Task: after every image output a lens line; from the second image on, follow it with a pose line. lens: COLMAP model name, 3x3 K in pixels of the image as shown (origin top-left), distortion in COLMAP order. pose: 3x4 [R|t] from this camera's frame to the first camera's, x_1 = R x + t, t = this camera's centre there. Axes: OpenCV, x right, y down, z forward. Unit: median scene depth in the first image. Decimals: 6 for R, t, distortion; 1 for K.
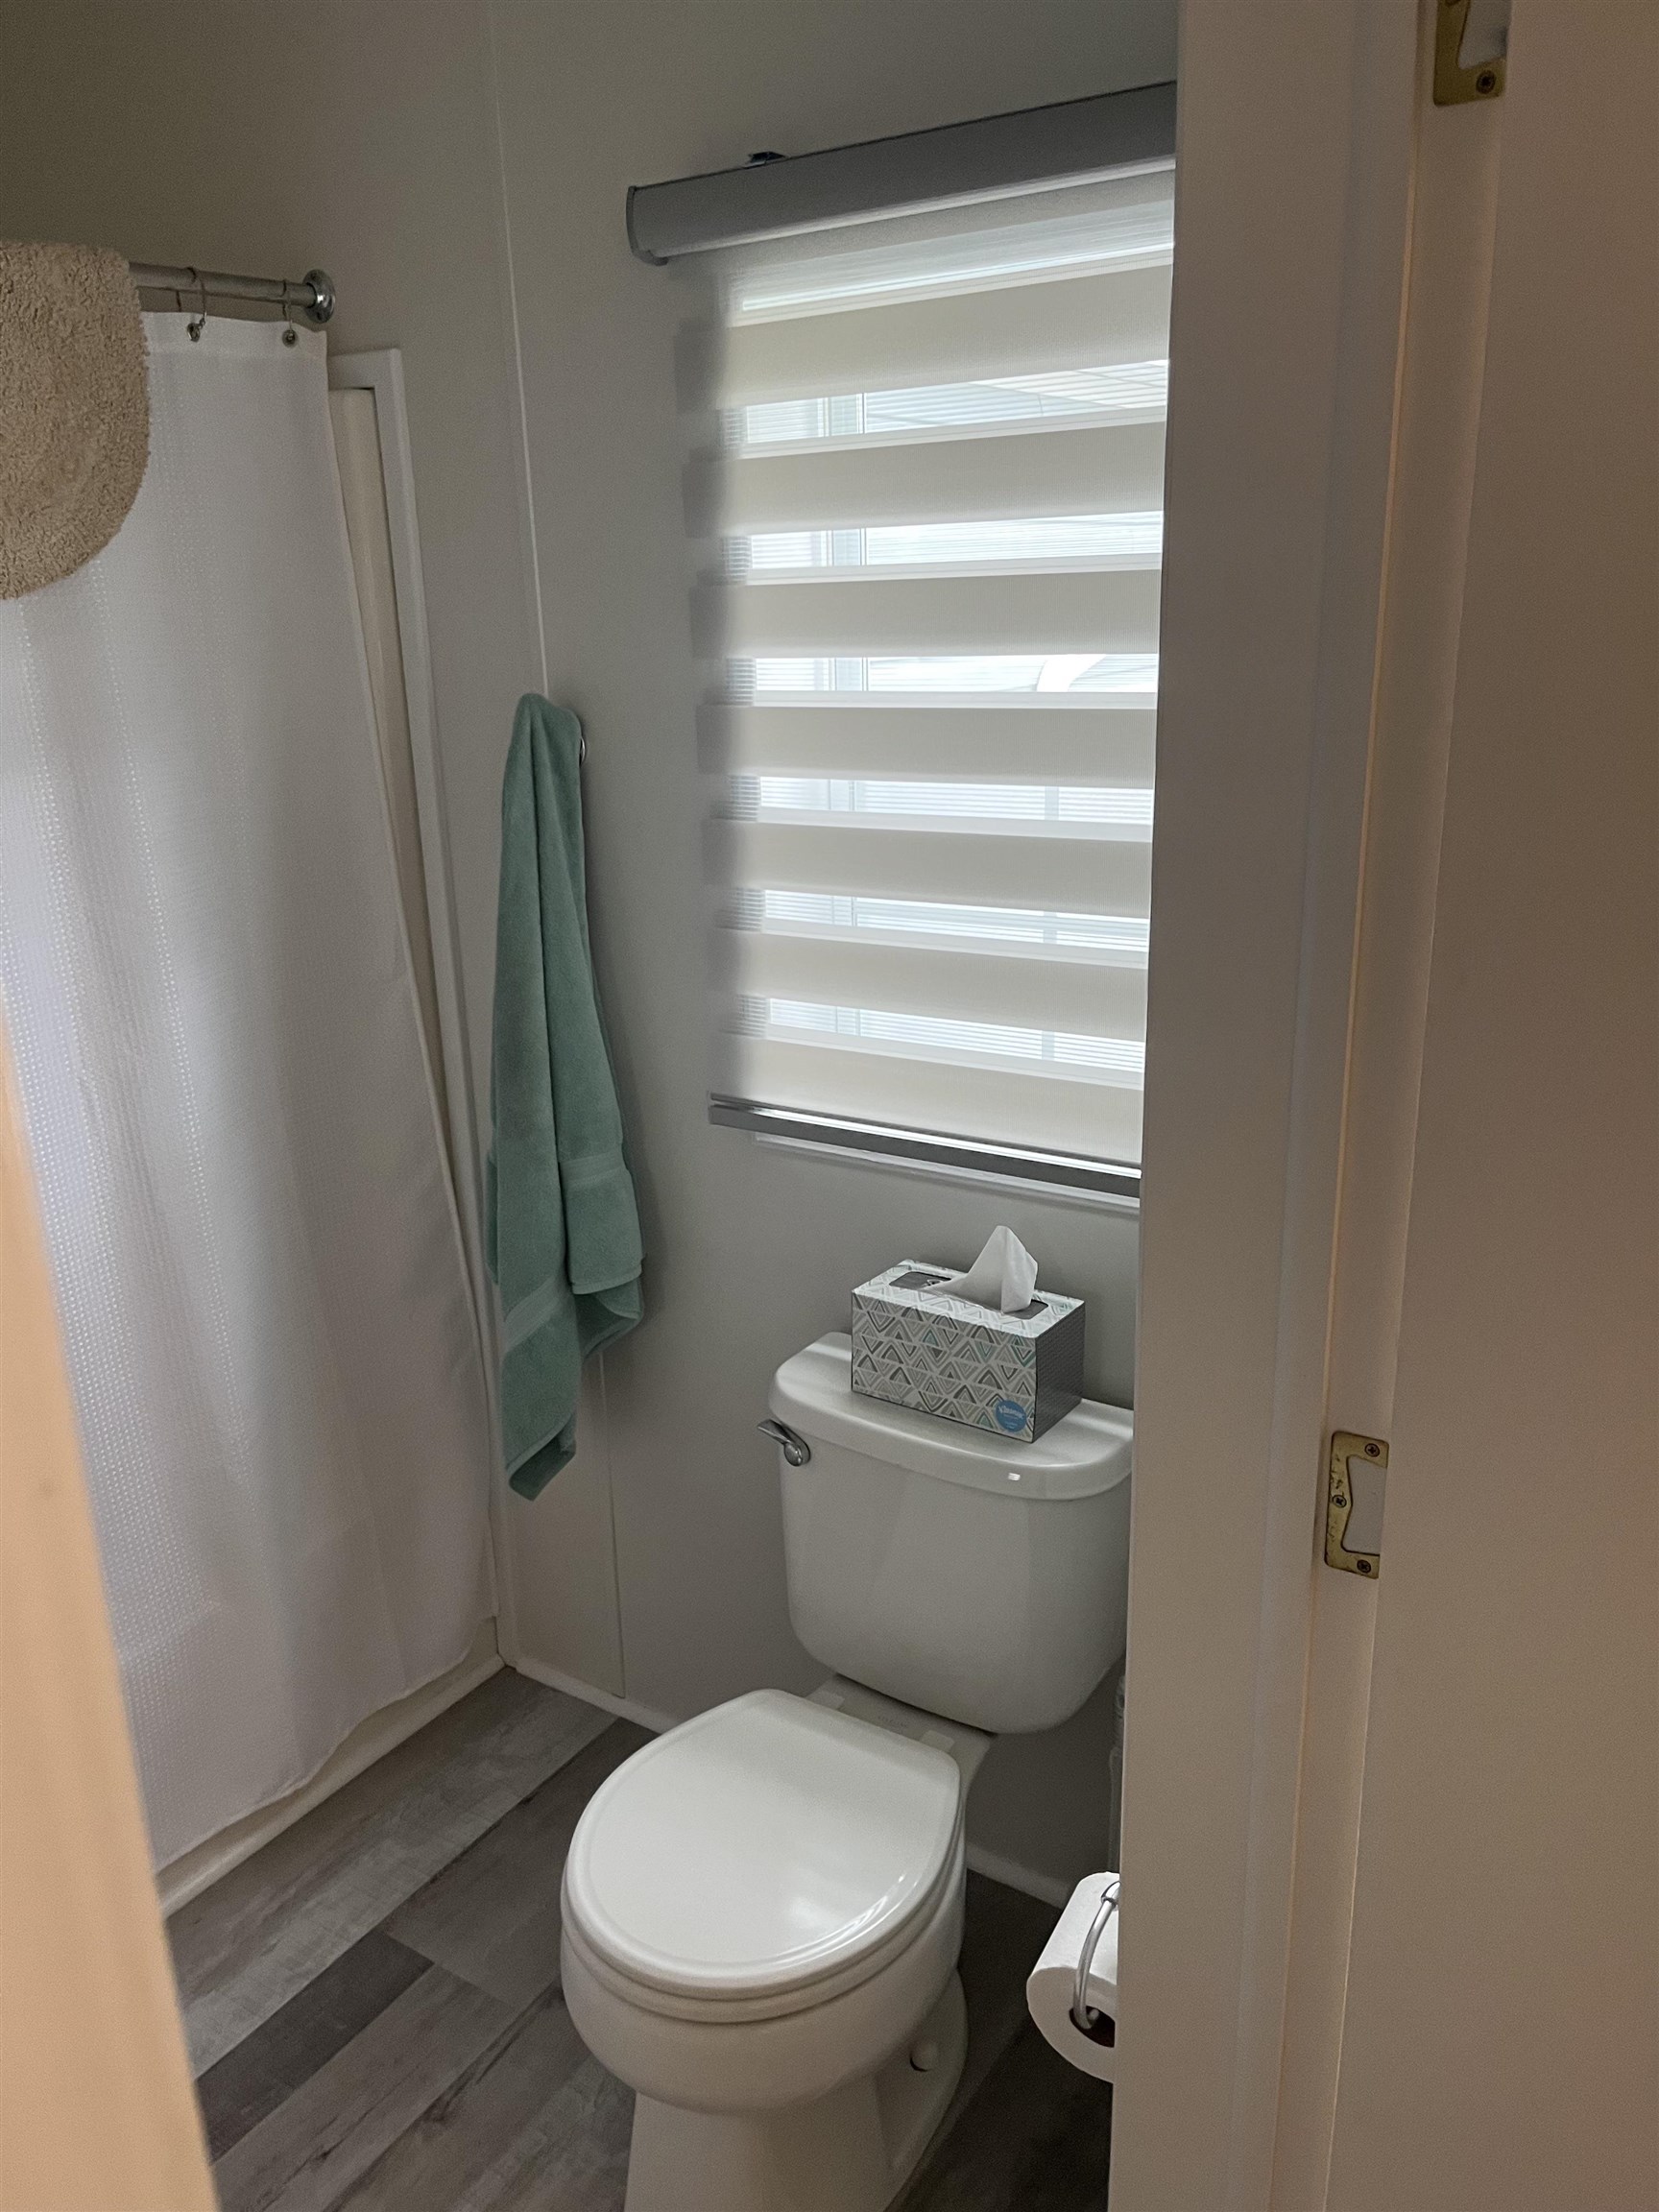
lens RADIAL K [[1668.1, 0, 817.2], [0, 1668.1, 1155.1], [0, 0, 1]] dist [0.069205, -0.098354]
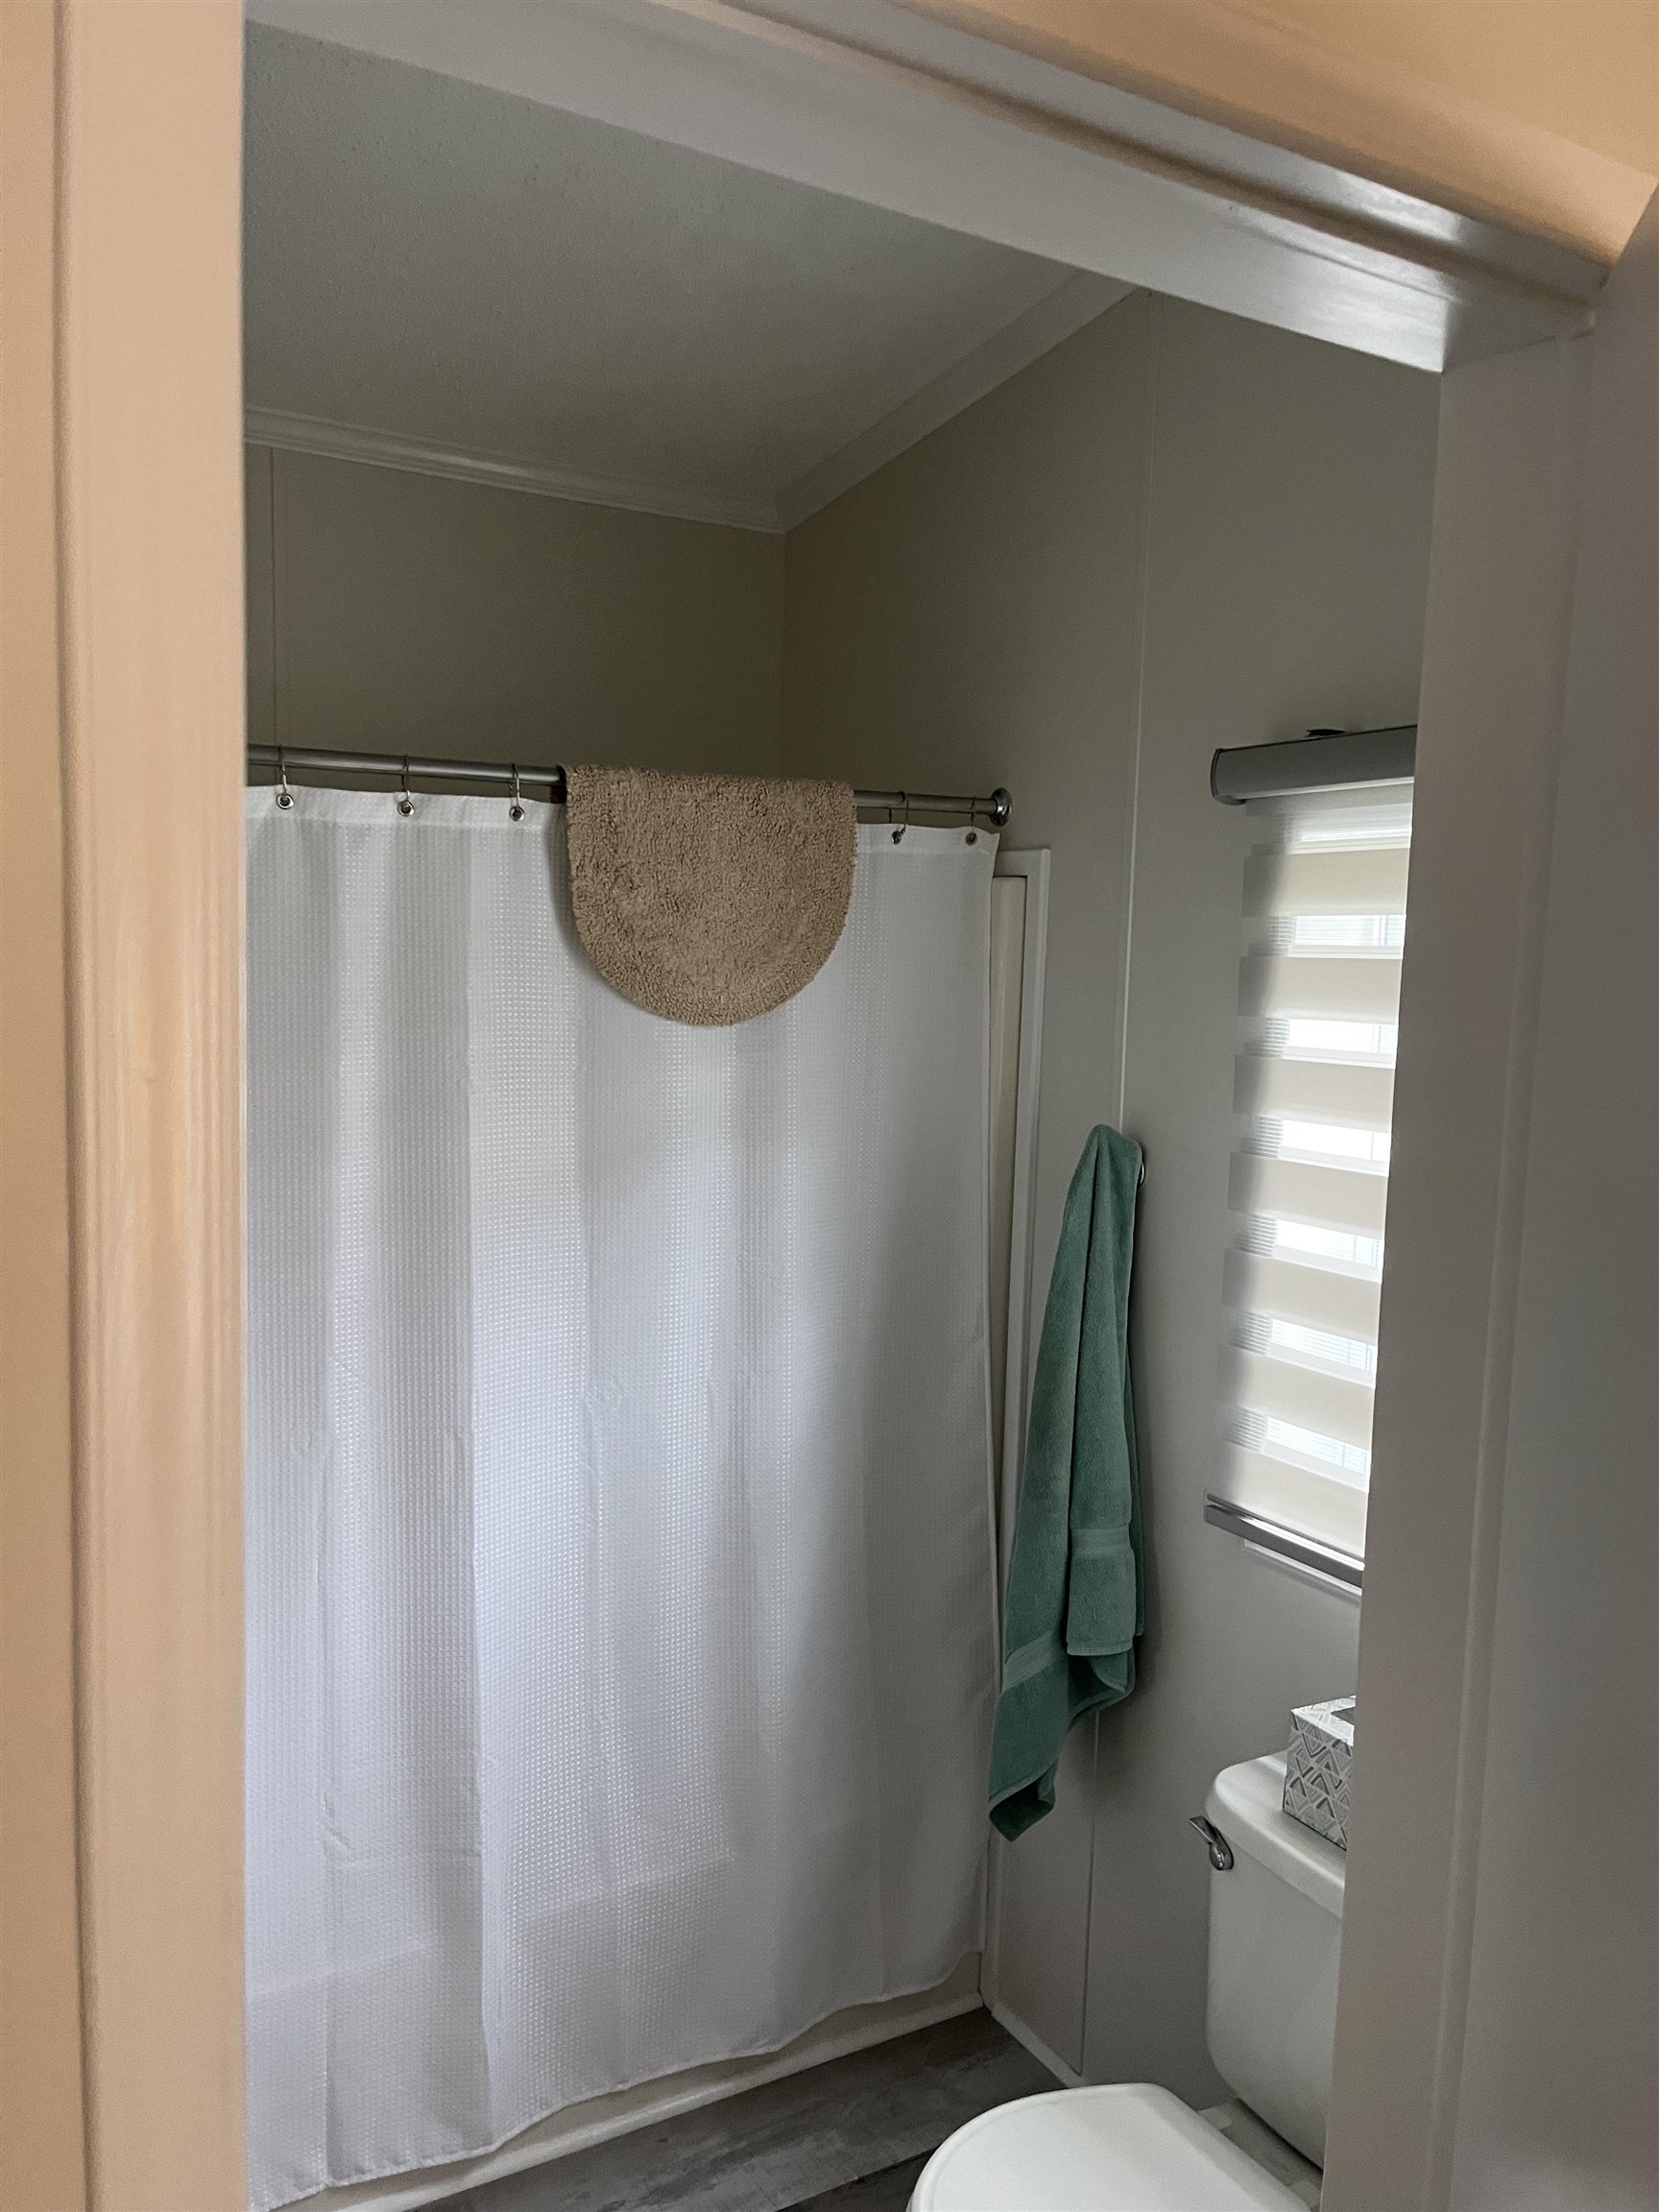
lens RADIAL K [[1668.1, 0, 783.7], [0, 1668.1, 1162.7], [0, 0, 1]] dist [0.069205, -0.098354]
pose [[0.888987, 0.106407, -0.445398, 0.157048], [-0.193628, 0.968748, -0.155033, -0.023270], [0.414982, 0.224064, 0.881808, -0.124822]]
